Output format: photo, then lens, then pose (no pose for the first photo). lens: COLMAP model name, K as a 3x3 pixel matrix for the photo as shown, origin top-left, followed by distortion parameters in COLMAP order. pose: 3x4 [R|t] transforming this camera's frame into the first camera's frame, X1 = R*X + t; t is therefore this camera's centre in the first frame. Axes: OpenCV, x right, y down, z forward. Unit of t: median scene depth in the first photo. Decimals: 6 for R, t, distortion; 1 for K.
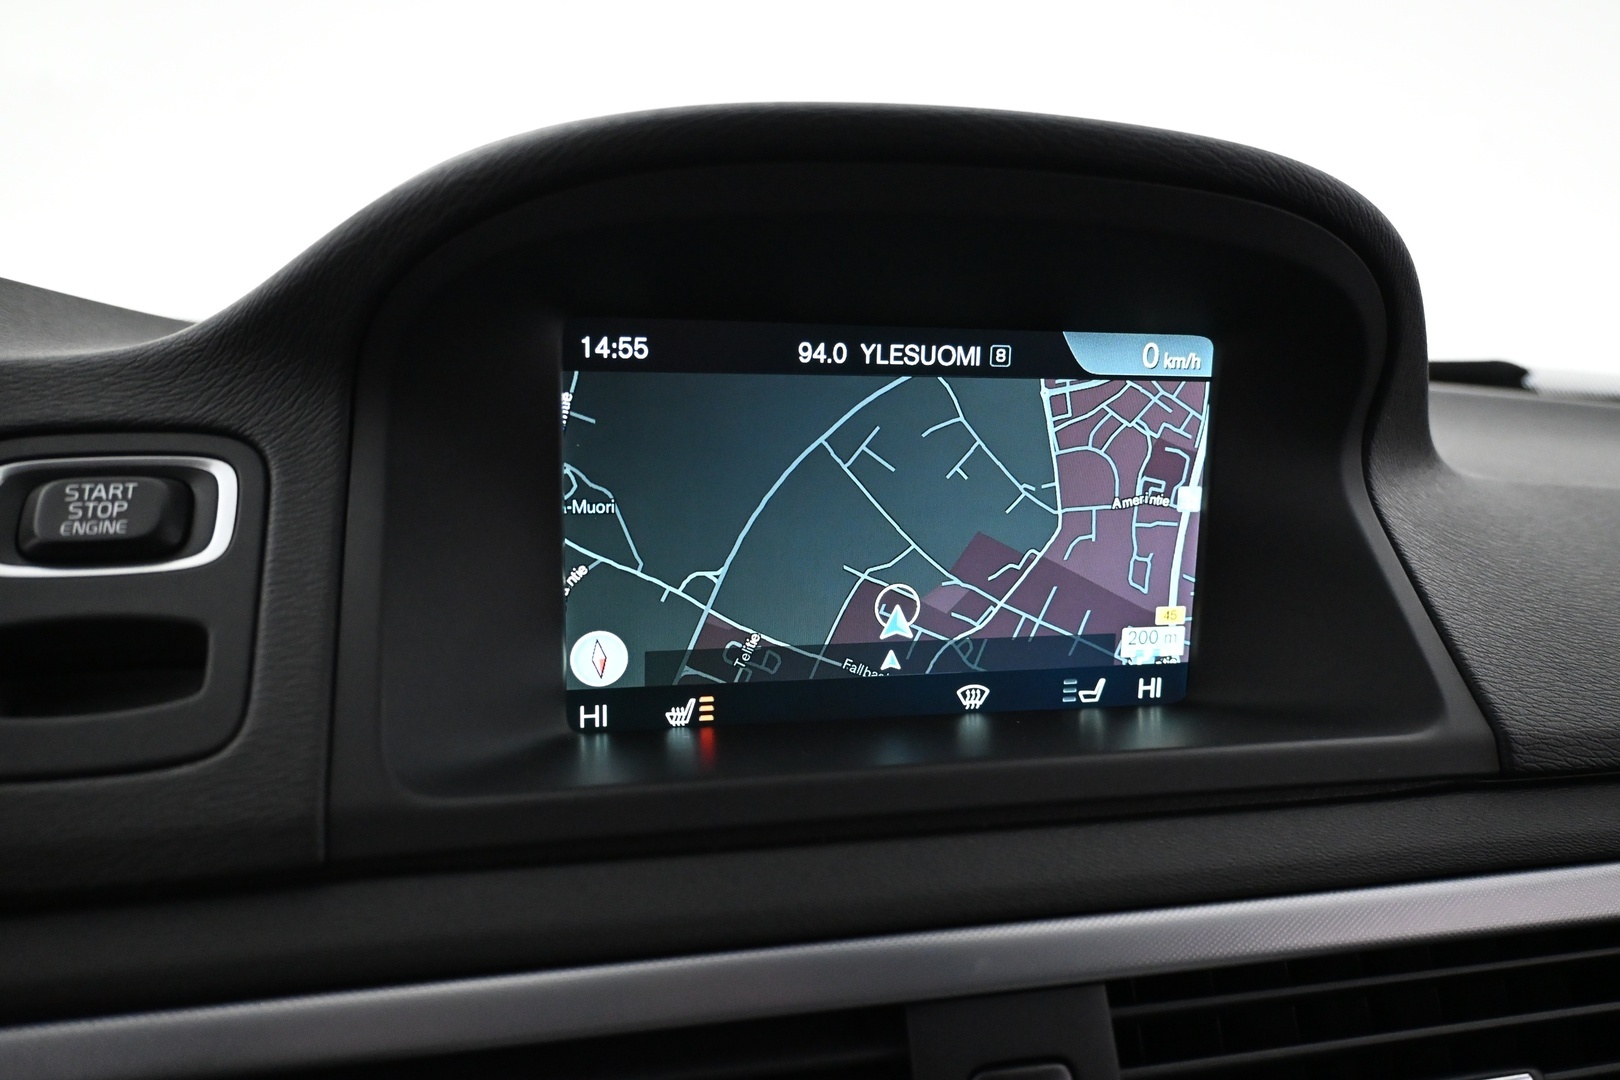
lens RADIAL K [[1192.2, 0, 810.7], [0, 1192.2, 538.7], [0, 0, 1]] dist [0.009190, 0.005766]
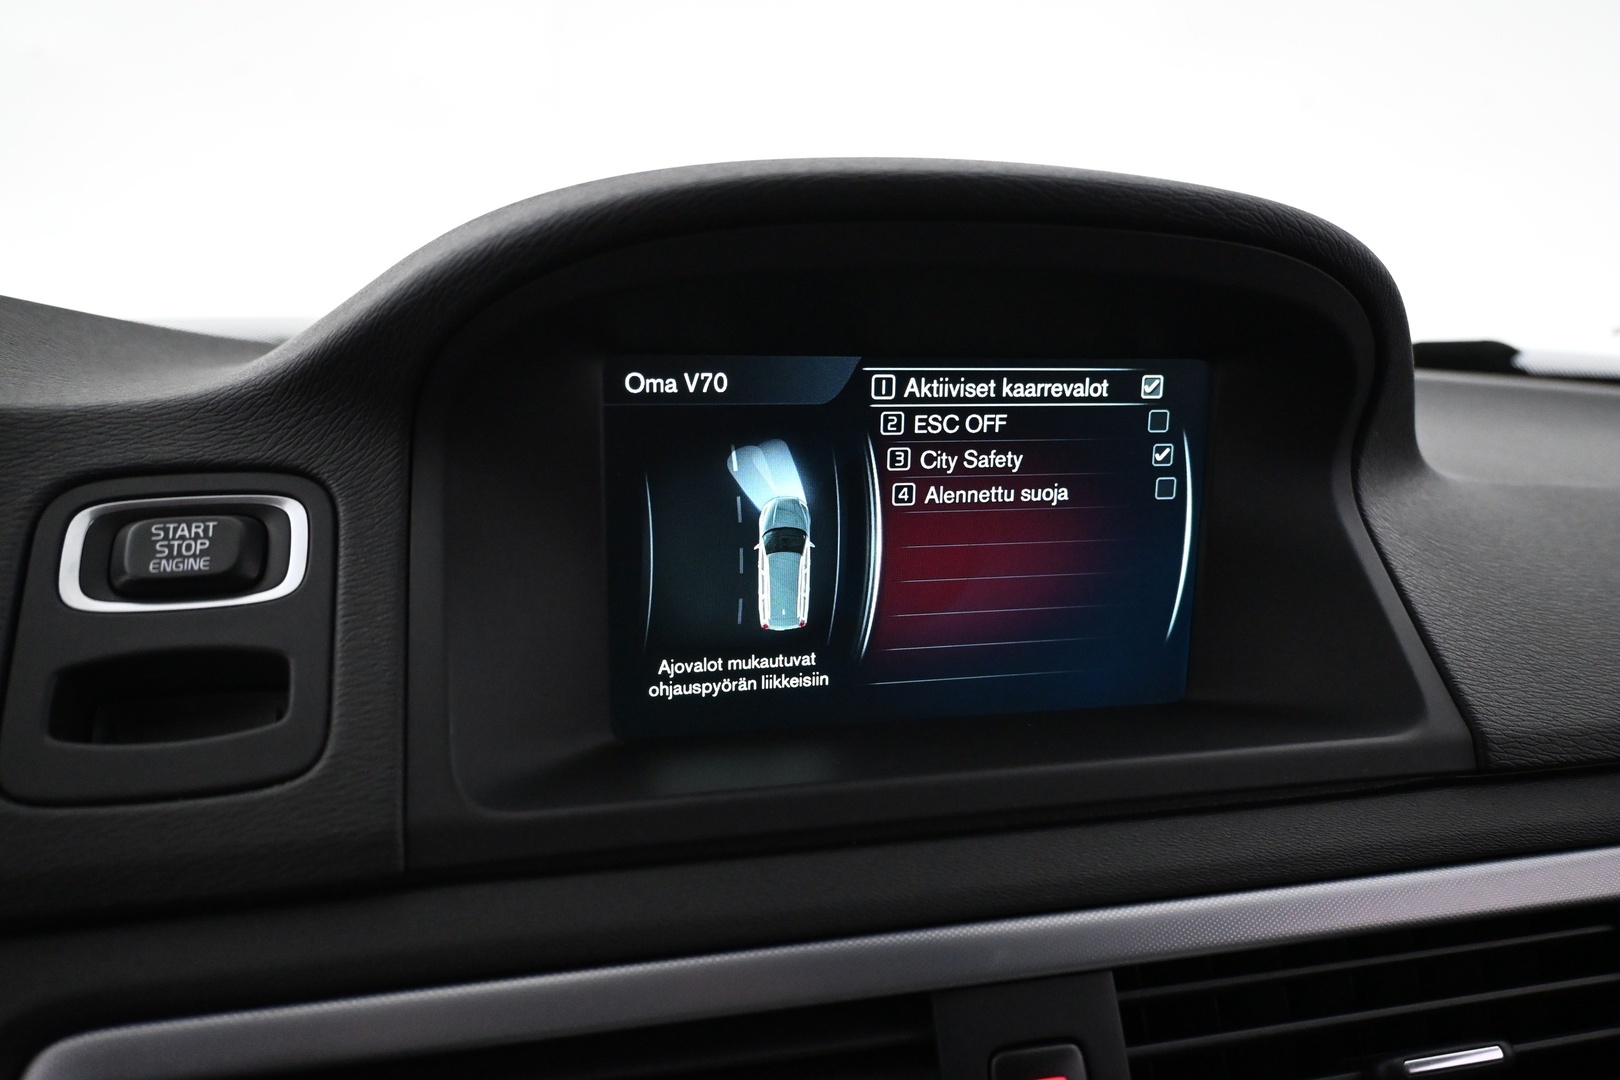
lens RADIAL K [[1192.2, 0, 809.9], [0, 1192.2, 539.0], [0, 0, 1]] dist [0.009190, 0.005766]
pose [[0.999955, -0.009052, 0.002821, -0.030076], [0.008954, 0.999410, 0.033153, -0.061089], [-0.003119, -0.033127, 0.999446, -0.079762]]
